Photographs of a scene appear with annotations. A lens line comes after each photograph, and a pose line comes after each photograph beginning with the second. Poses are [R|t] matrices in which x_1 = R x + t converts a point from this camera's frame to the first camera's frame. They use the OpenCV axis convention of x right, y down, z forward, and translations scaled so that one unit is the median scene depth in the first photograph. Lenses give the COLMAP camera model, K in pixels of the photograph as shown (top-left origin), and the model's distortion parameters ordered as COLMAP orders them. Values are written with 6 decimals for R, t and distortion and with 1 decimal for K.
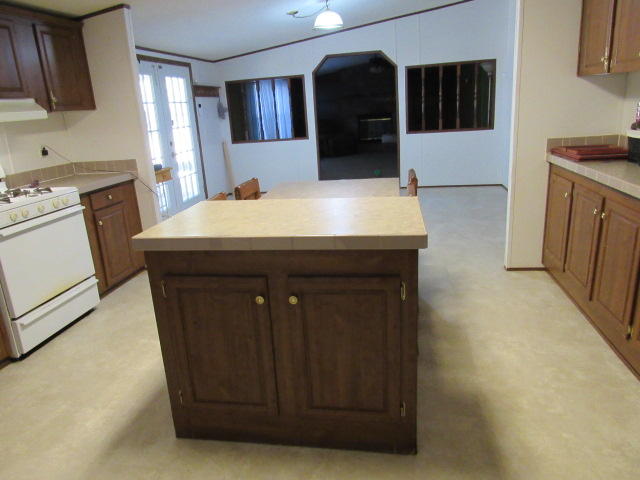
lens RADIAL K [[452.1, 0, 320.0], [0, 452.1, 240.0], [0, 0, 1]] dist [-0.031042, 0.001220]
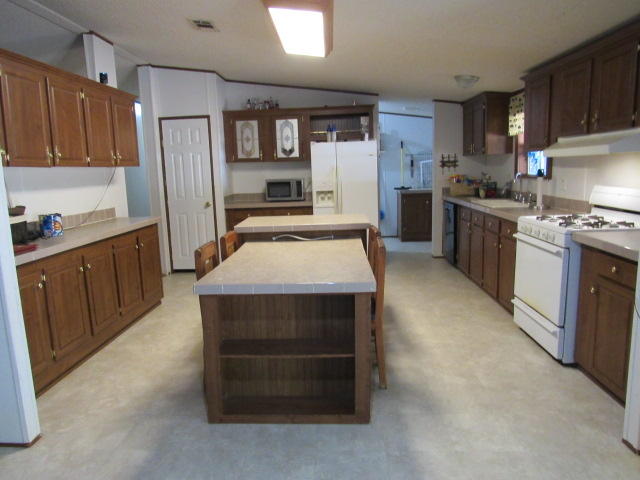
lens RADIAL K [[452.6, 0, 320.0], [0, 452.6, 240.0], [0, 0, 1]] dist [-0.006078, -0.000411]
pose [[-0.988291, 0.103513, -0.112097, 0.060950], [0.044876, 0.899377, 0.434865, -0.500690], [0.145832, 0.424743, -0.893491, 1.670452]]
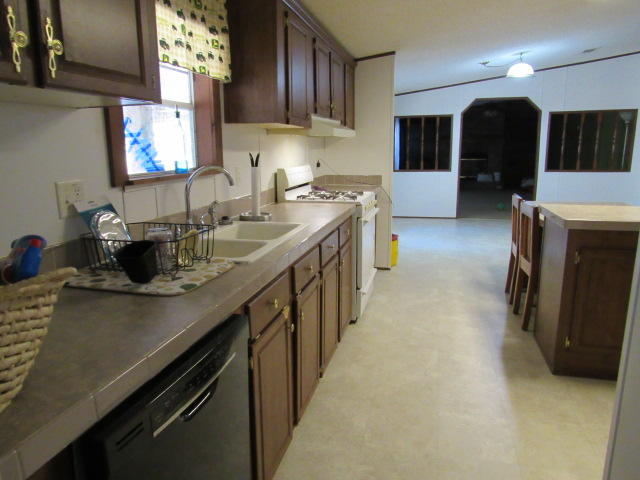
lens RADIAL K [[452.6, 0, 320.0], [0, 452.6, 240.0], [0, 0, 1]] dist [-0.006078, -0.000411]
pose [[0.995310, 0.068494, -0.068318, -0.565959], [-0.073762, 0.994235, -0.077825, 0.118324], [0.062594, 0.082499, 0.994624, -0.245709]]
